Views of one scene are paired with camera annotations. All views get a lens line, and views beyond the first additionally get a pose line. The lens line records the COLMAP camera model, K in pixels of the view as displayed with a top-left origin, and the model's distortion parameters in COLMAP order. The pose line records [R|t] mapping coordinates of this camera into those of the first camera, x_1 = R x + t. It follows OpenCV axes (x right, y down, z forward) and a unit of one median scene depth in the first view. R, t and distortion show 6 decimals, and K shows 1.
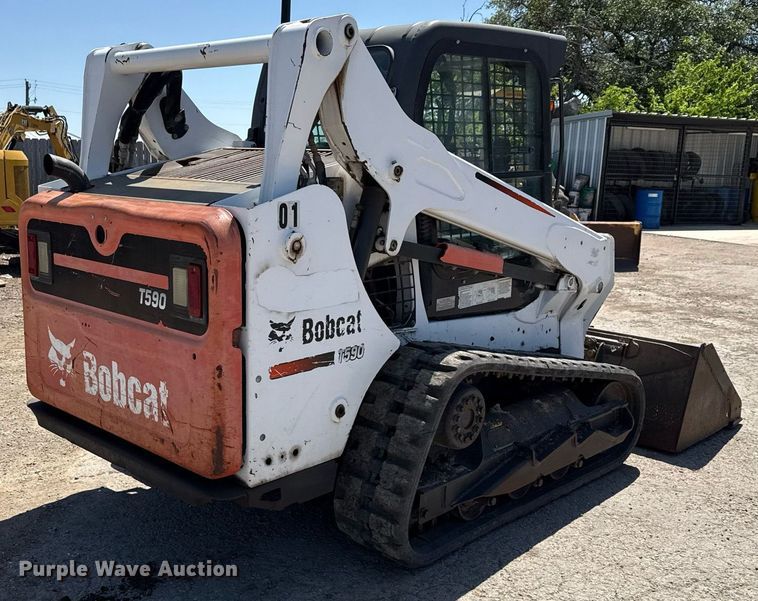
lens RADIAL K [[826.6, 0, 299.1], [0, 826.6, 319.3], [0, 0, 1]] dist [0.102895, -0.016055]
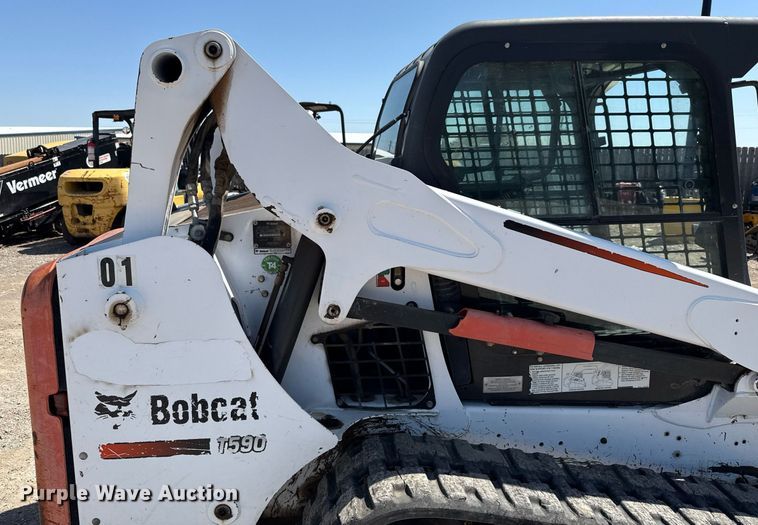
lens RADIAL K [[568.2, 0, 365.3], [0, 568.2, 228.3], [0, 0, 1]] dist [0.021147, -0.034721]
pose [[0.788430, 0.076725, -0.610321, 0.479939], [-0.115342, 0.993032, -0.024165, -0.166667], [0.604214, 0.089448, 0.791786, 0.628993]]
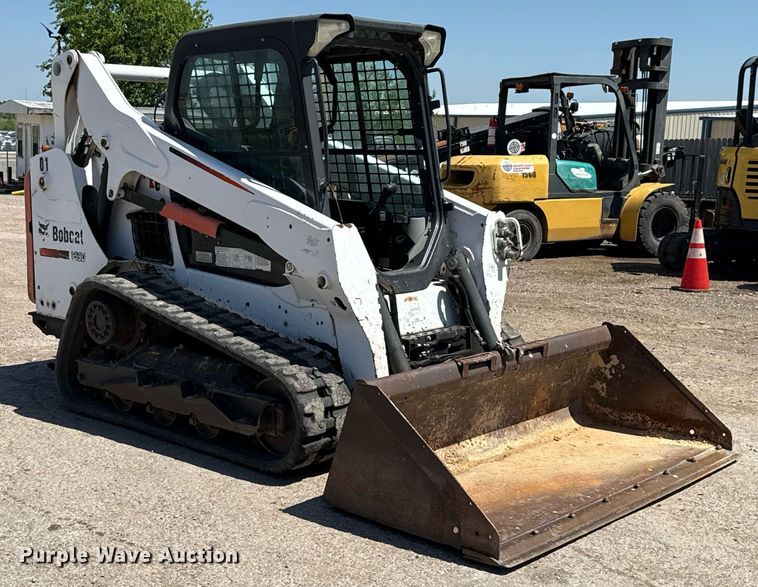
lens RADIAL K [[1107.6, 0, 330.0], [0, 1107.6, 293.7], [0, 0, 1]] dist [0.126320, -0.015718]
pose [[0.060766, 0.131083, -0.989507, 2.228103], [-0.211897, 0.970438, 0.115544, -0.239562], [0.975401, 0.202653, 0.086746, 1.314844]]
